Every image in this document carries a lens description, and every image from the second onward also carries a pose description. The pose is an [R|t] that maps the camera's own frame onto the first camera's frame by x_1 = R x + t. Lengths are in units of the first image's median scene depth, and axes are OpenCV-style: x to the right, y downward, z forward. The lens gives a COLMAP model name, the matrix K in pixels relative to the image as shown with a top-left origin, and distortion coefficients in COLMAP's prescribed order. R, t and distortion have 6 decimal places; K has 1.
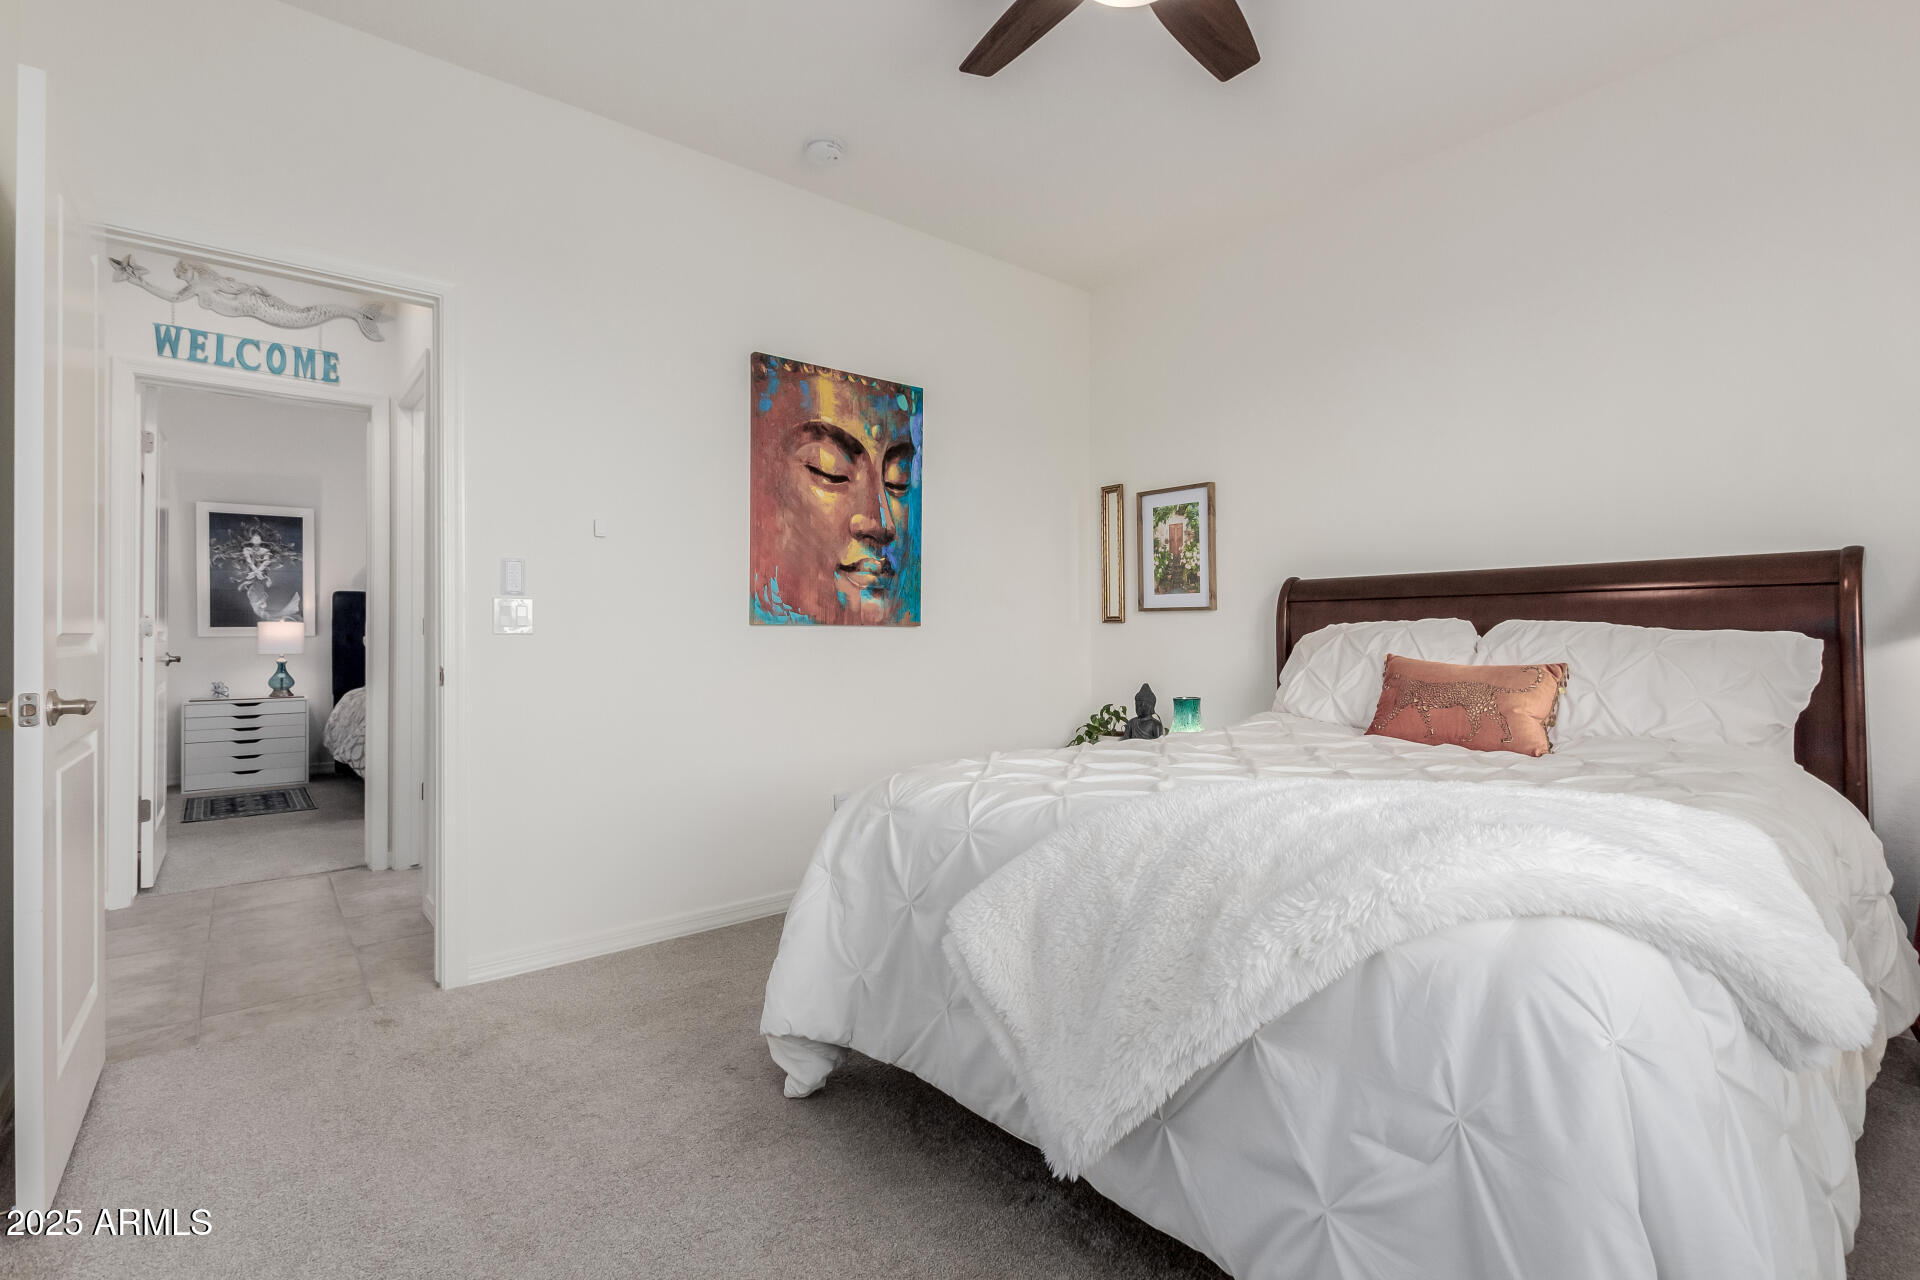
lens RADIAL K [[870.9, 0, 956.4], [0, 870.9, 627.9], [0, 0, 1]] dist [0.002956, 0.000000]
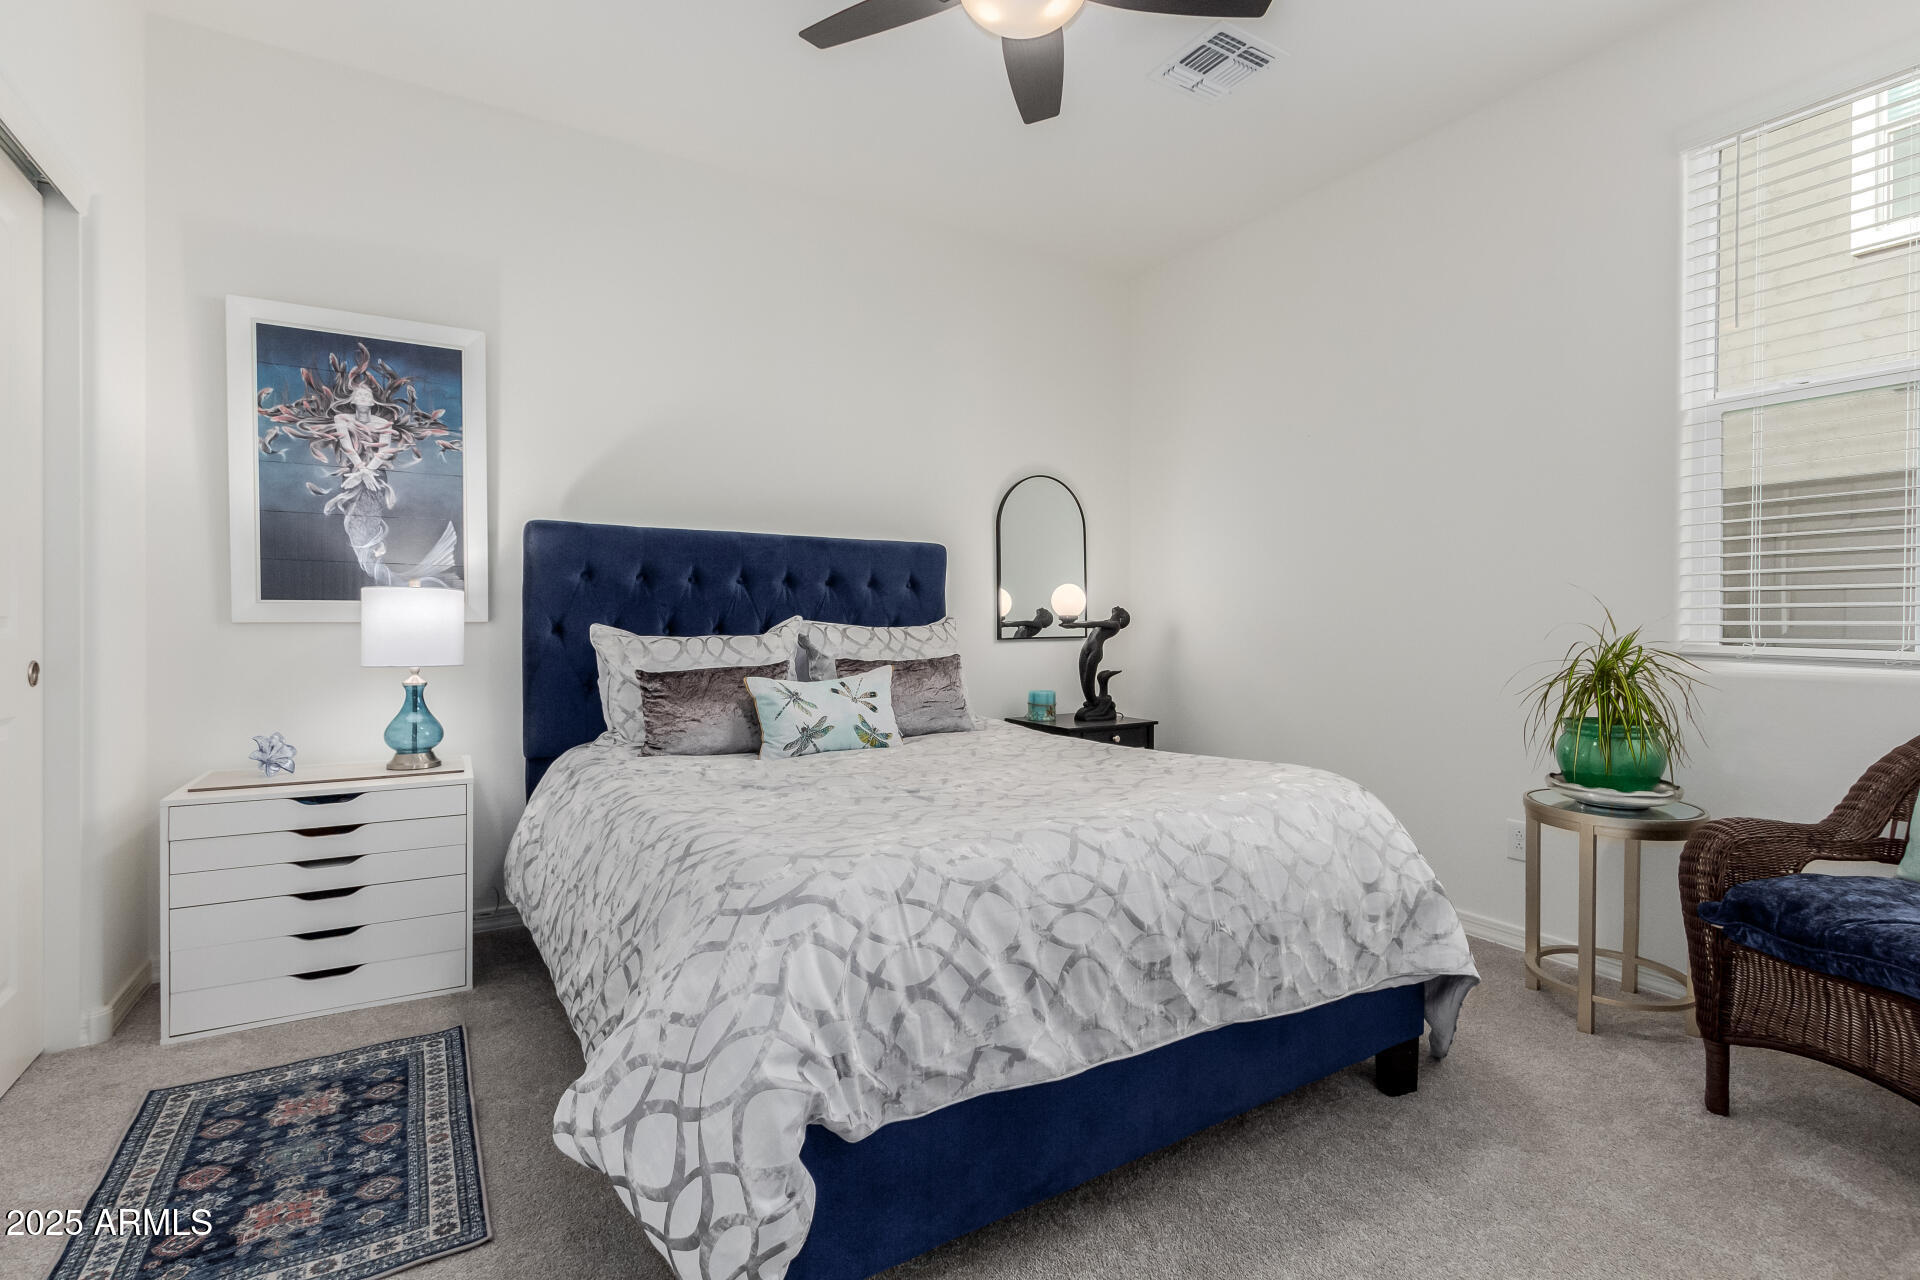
lens RADIAL K [[878.9, 0, 960.3], [0, 878.9, 626.7], [0, 0, 1]] dist [0.003513, -0.000298]
pose [[0.989715, 0.012973, -0.142464, -0.452482], [-0.010501, 0.999781, 0.018087, 0.001061], [0.142668, -0.016405, 0.989635, 0.616881]]
